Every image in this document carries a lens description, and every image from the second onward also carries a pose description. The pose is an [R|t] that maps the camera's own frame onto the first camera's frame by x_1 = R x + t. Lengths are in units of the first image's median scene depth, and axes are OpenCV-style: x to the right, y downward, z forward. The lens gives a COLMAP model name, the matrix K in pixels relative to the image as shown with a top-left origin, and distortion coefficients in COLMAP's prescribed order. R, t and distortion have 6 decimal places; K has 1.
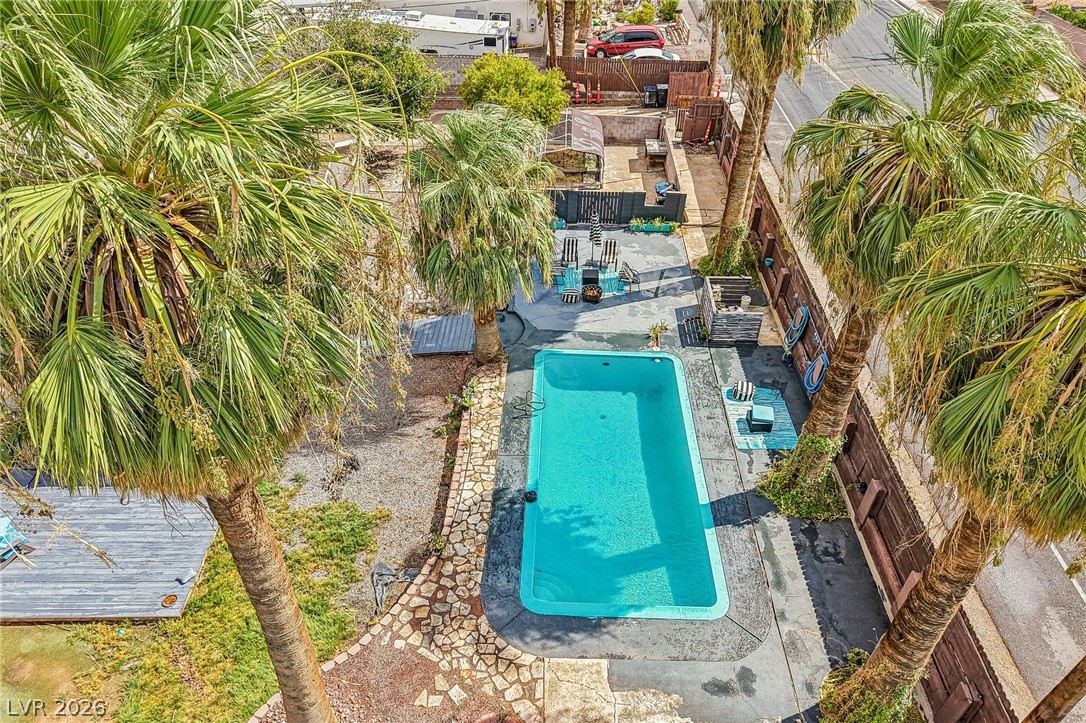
lens RADIAL K [[711.8, 0, 537.1], [0, 711.8, 364.1], [0, 0, 1]] dist [0.033684, -0.002400]
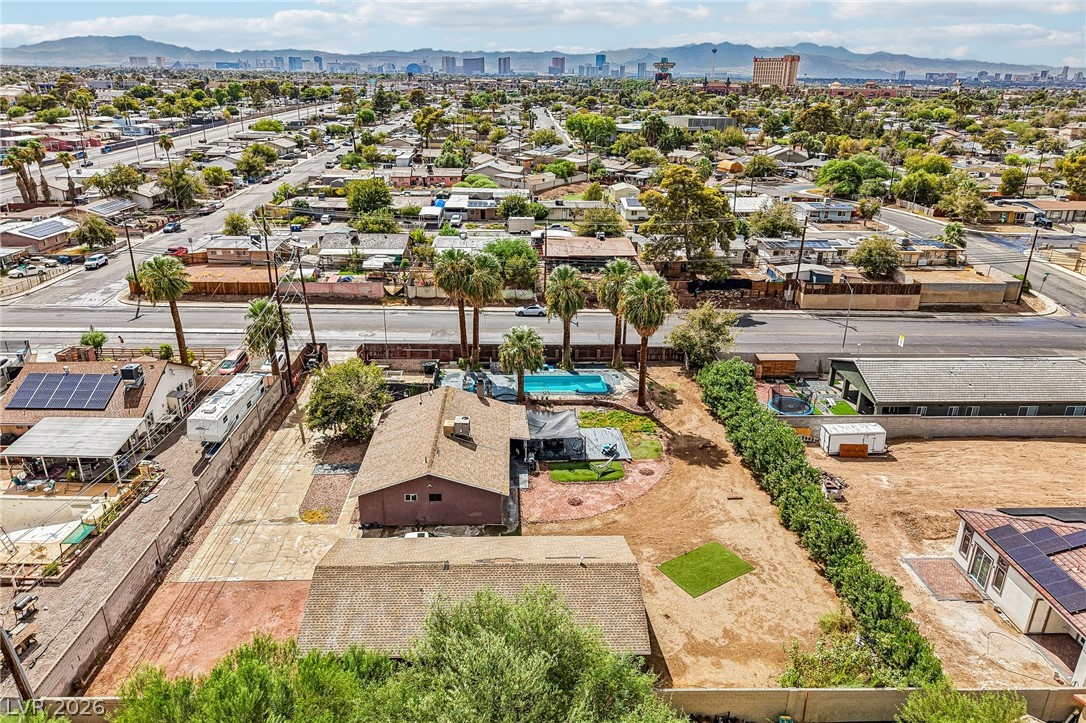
lens RADIAL K [[731.2, 0, 543.4], [0, 731.2, 344.9], [0, 0, 1]] dist [0.021144, -0.028267]
pose [[-0.074943, -0.351055, 0.933351, -3.488848], [0.616829, 0.719111, 0.320003, -1.337480], [-0.783521, 0.599700, 0.162648, 0.284011]]
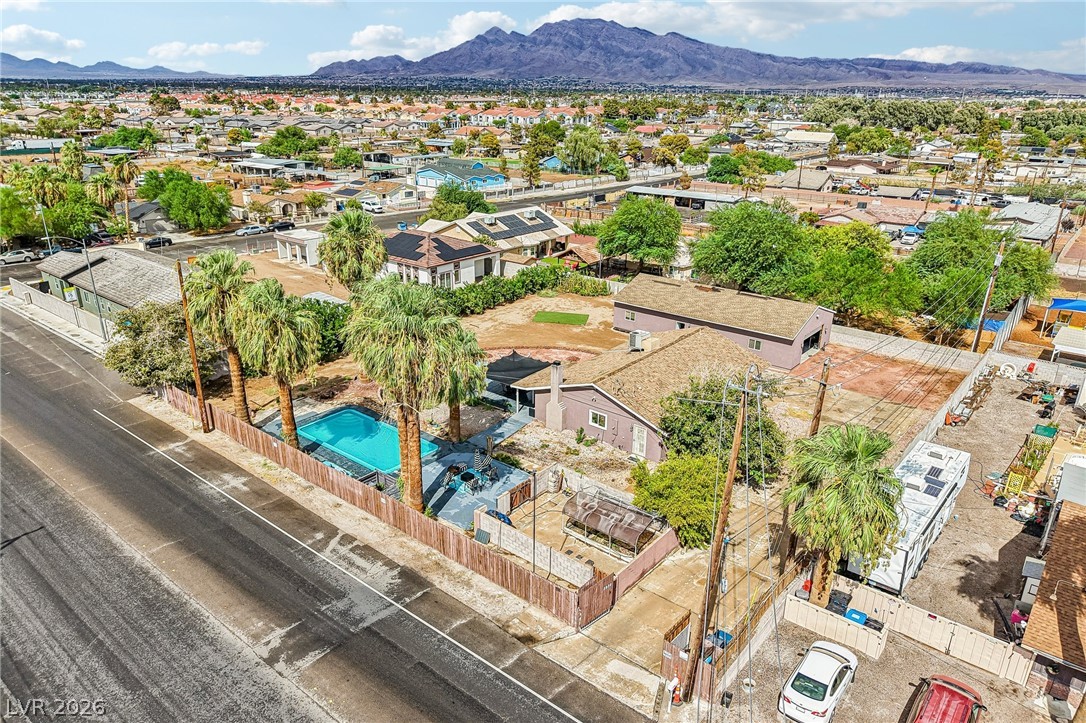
lens RADIAL K [[731.2, 0, 543.4], [0, 731.2, 344.9], [0, 0, 1]] dist [0.021144, -0.028267]
pose [[-0.604761, 0.241492, -0.758911, 1.515688], [-0.518271, 0.604197, 0.605261, -1.845341], [0.604697, 0.759360, -0.240237, 1.681714]]
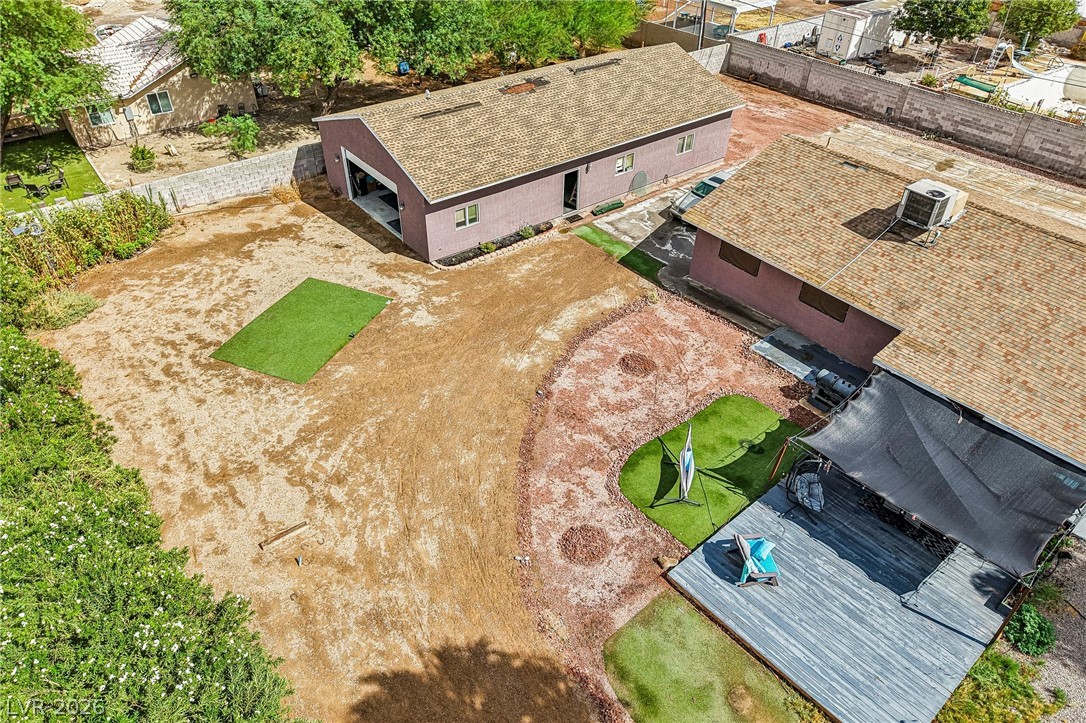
lens RADIAL K [[717.5, 0, 541.9], [0, 717.5, 371.1], [0, 0, 1]] dist [0.032425, -0.030149]
pose [[0.652453, 0.479949, -0.586476, -0.398599], [-0.486776, 0.858549, 0.161067, -0.008614], [0.580822, 0.180394, 0.793791, -0.059239]]
